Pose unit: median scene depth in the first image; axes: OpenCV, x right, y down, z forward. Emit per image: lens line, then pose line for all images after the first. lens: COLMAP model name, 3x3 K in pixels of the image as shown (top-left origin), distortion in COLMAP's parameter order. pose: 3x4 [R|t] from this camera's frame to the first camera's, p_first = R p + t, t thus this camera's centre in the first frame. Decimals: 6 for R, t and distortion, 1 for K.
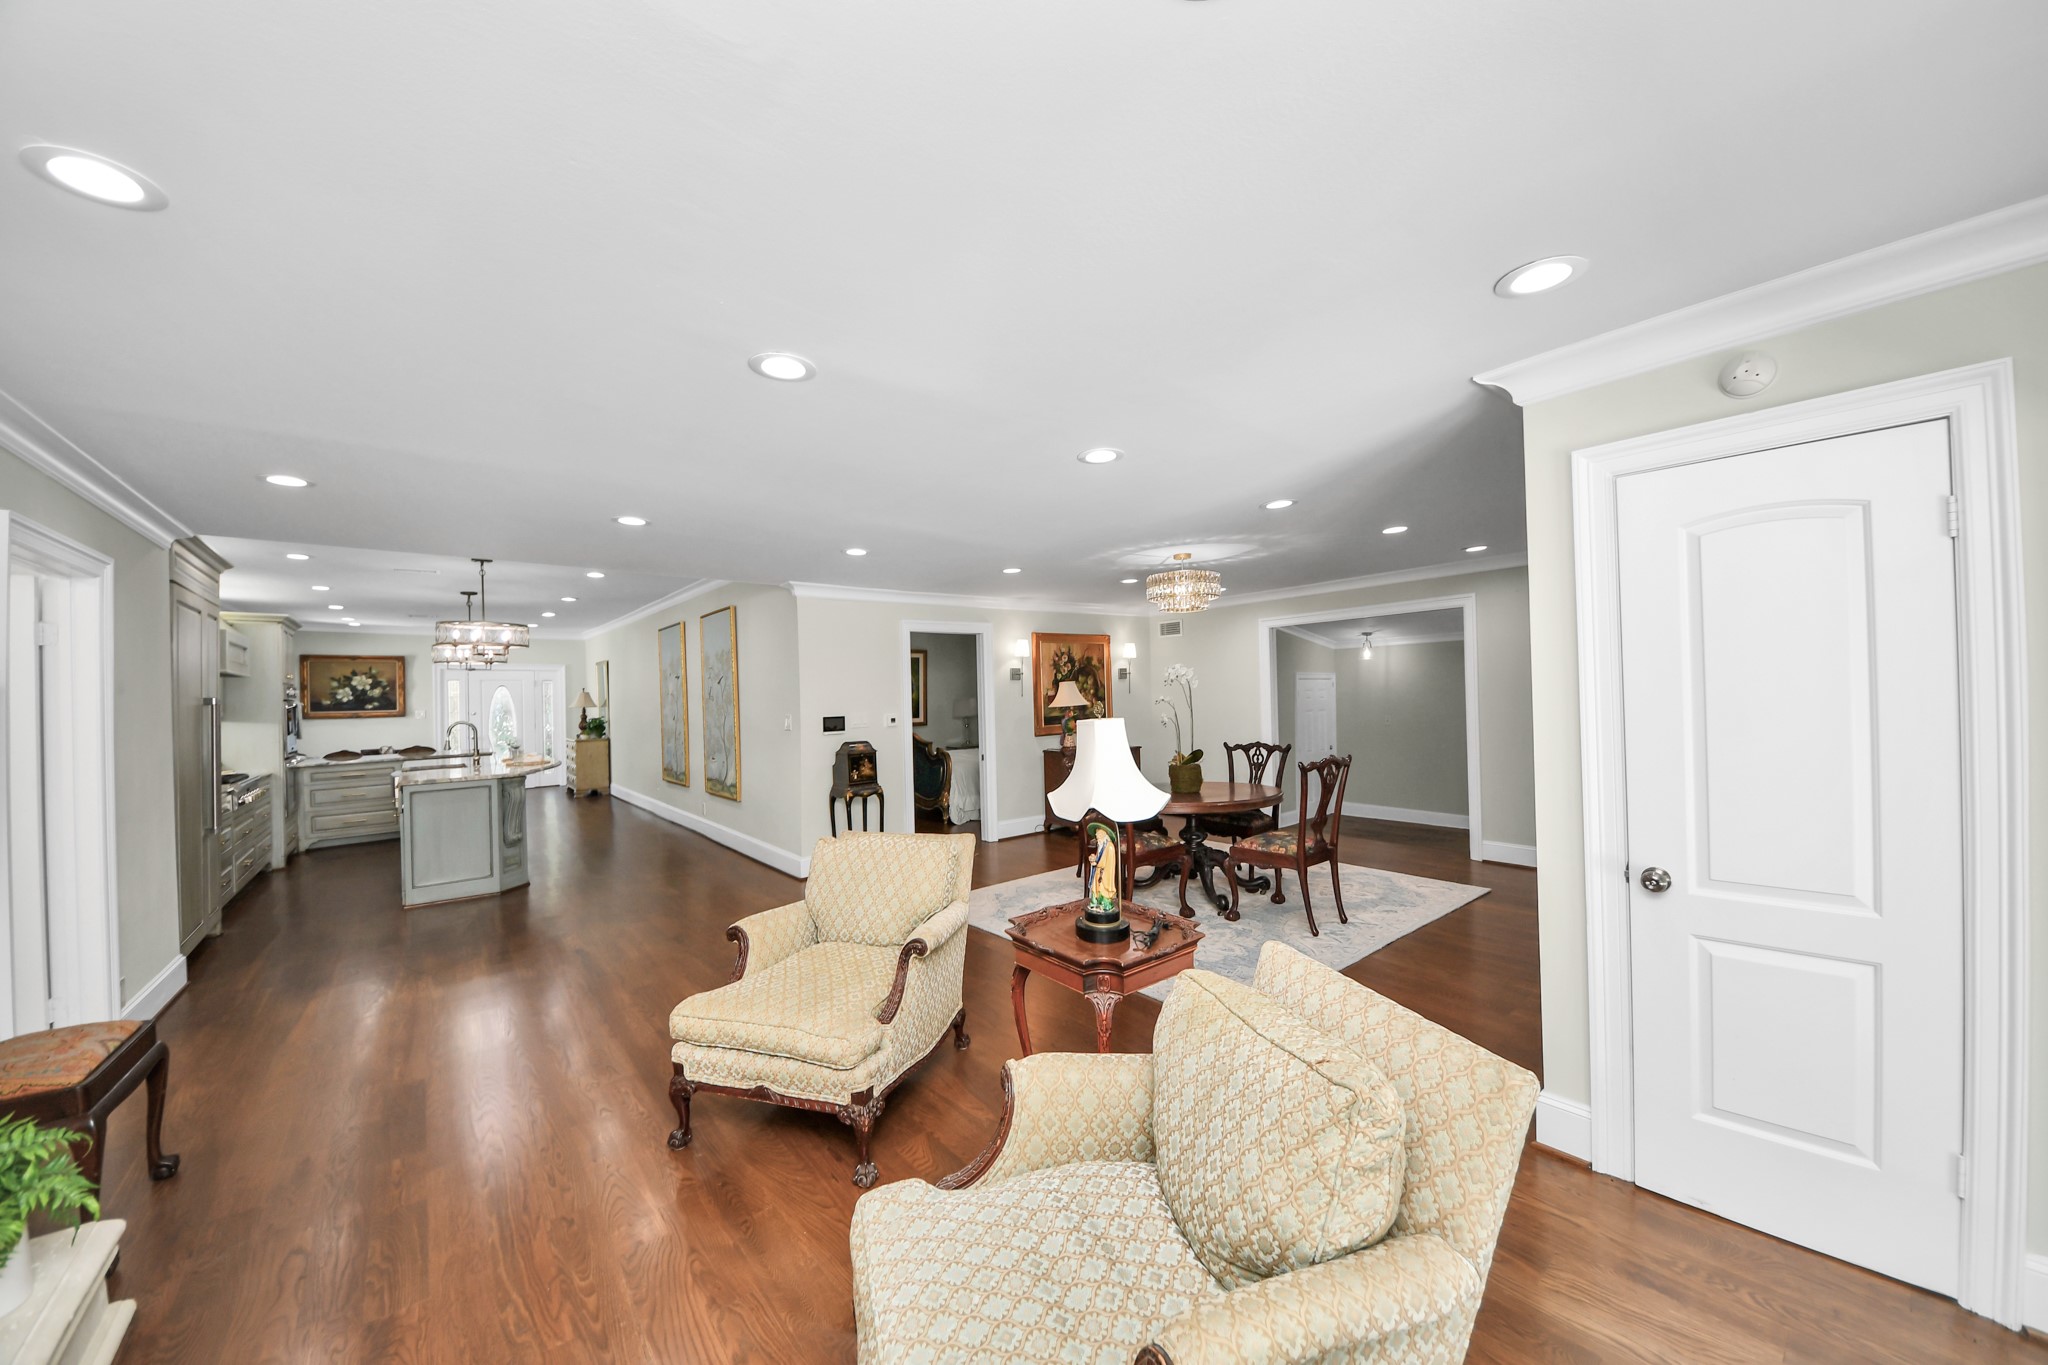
lens RADIAL K [[743.2, 0, 1015.3], [0, 743.2, 686.4], [0, 0, 1]] dist [0.021073, -0.013123]
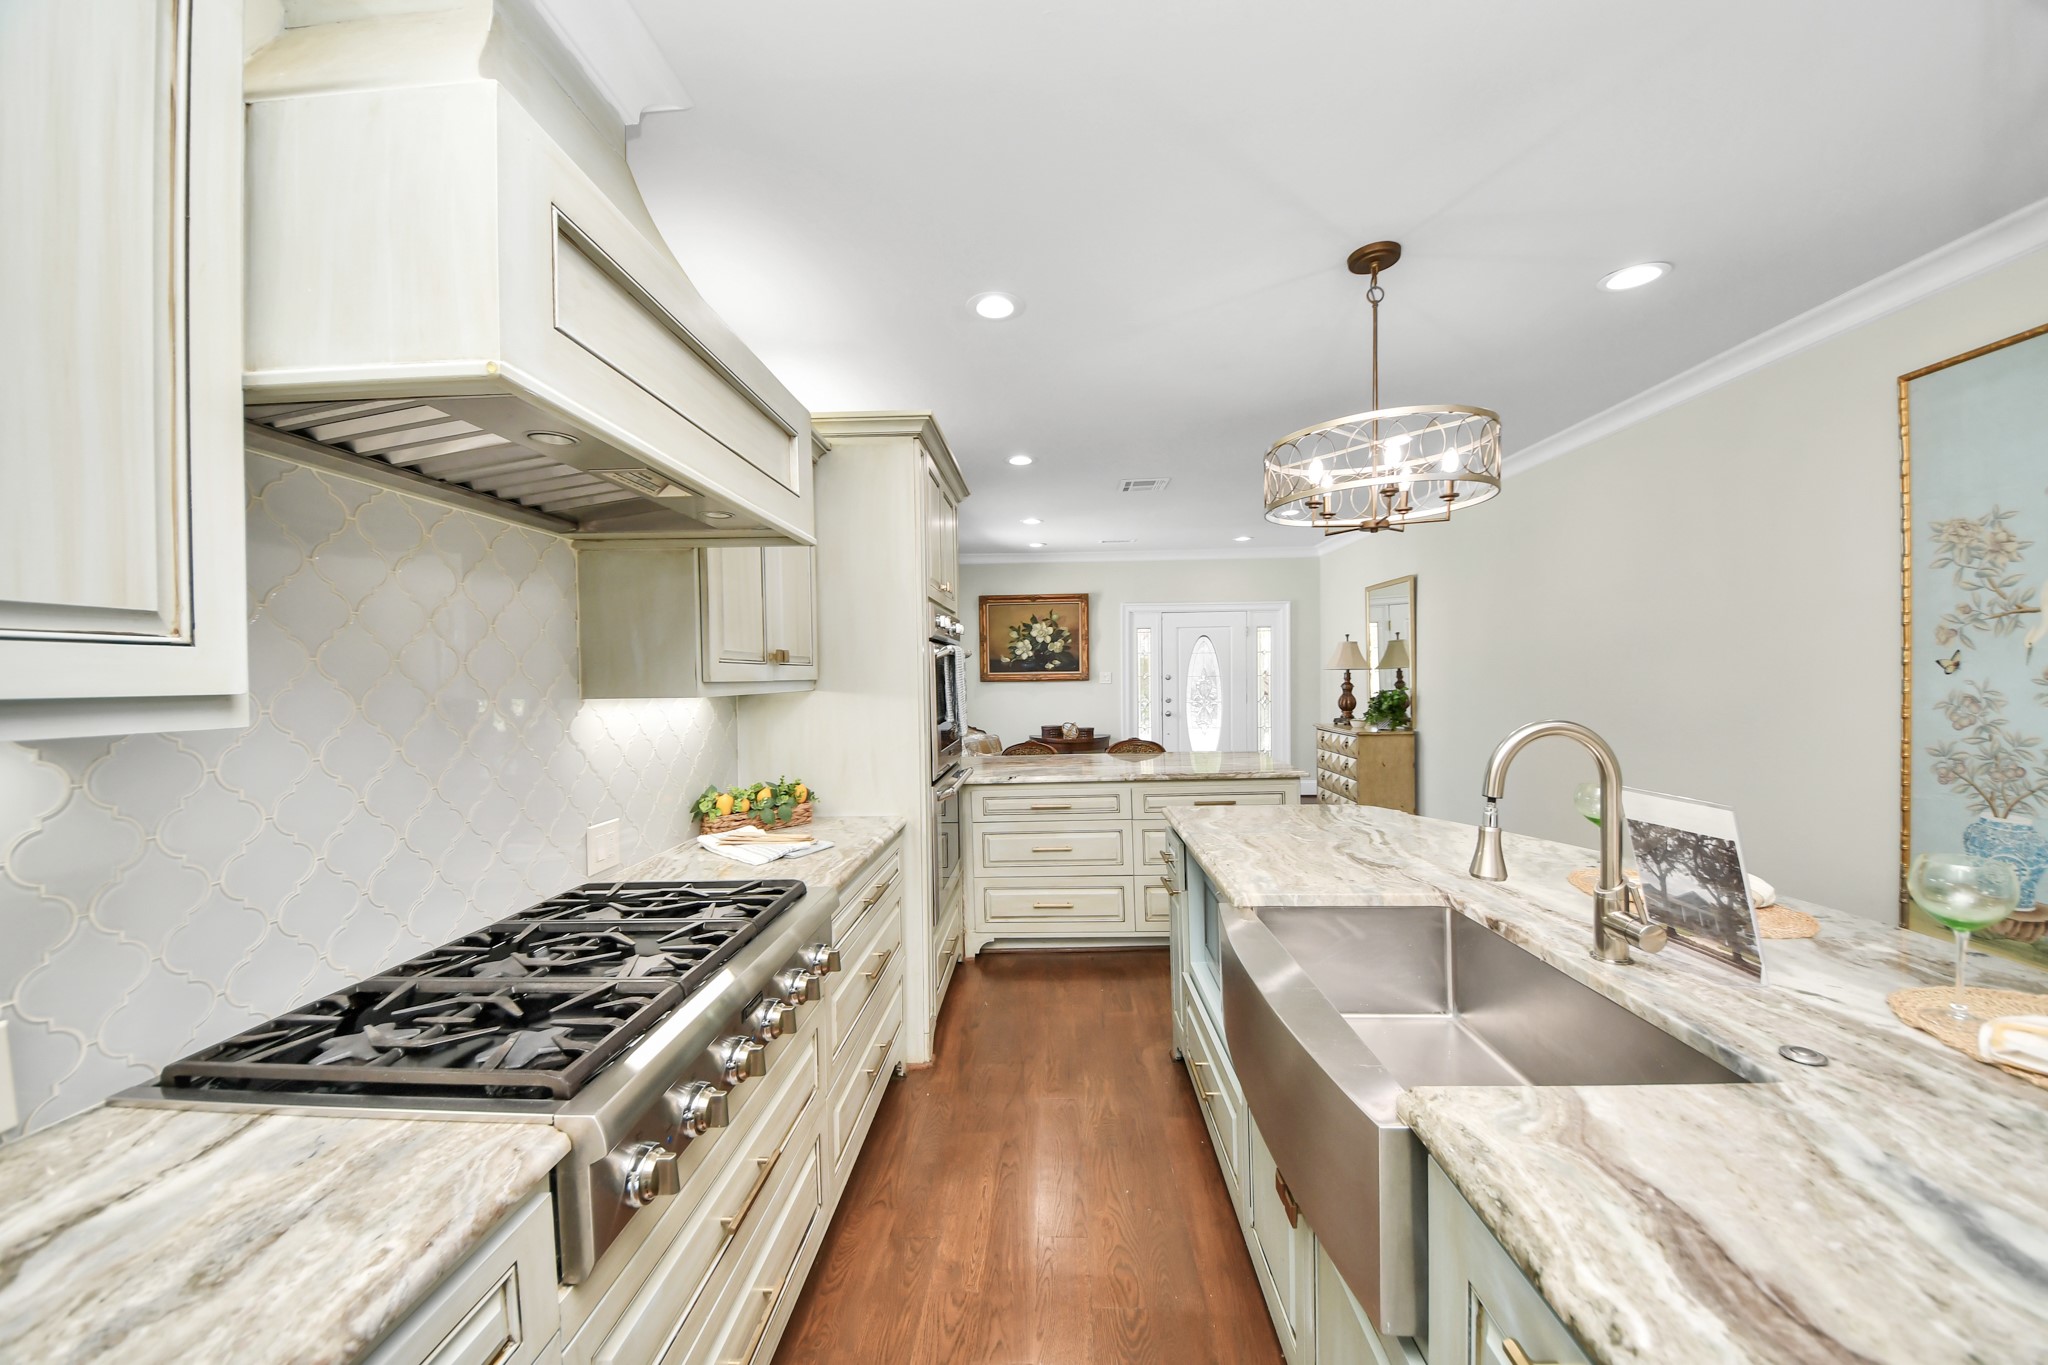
lens RADIAL K [[734.5, 0, 1033.5], [0, 734.5, 689.5], [0, 0, 1]] dist [0.019571, -0.015494]
pose [[0.762191, 0.029078, -0.646699, -0.422319], [0.001223, 0.998924, 0.046357, 0.016790], [0.647352, -0.036124, 0.761335, 0.457785]]
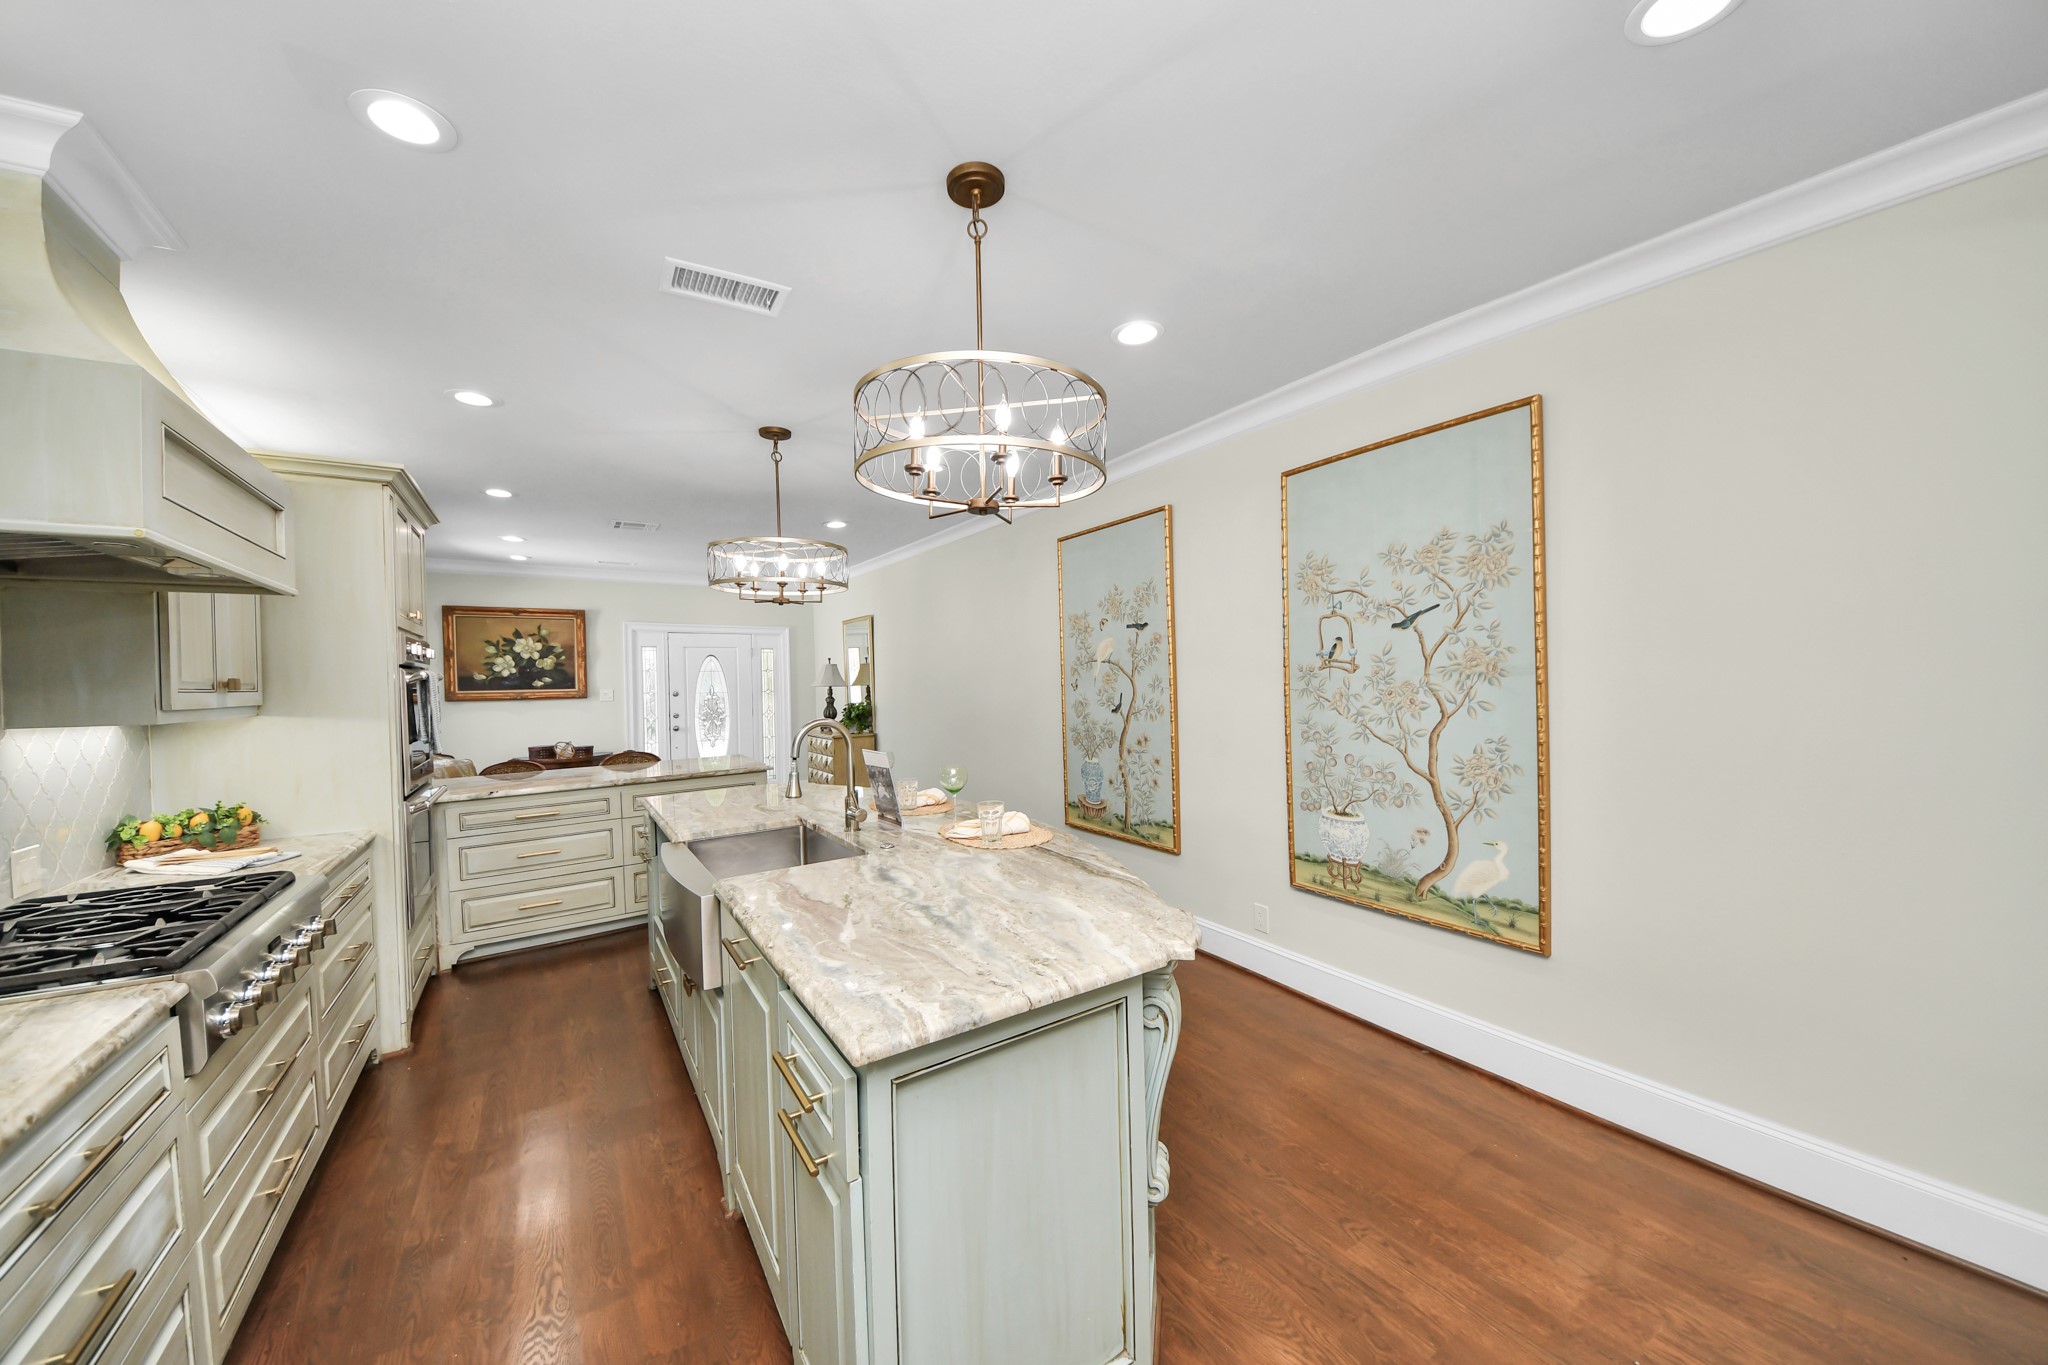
lens RADIAL K [[734.5, 0, 1033.5], [0, 734.5, 689.5], [0, 0, 1]] dist [0.019571, -0.015494]
pose [[0.995490, 0.008484, -0.094484, -0.352310], [-0.005904, 0.999603, 0.027554, 0.011114], [0.094680, -0.026872, 0.995145, 0.375940]]
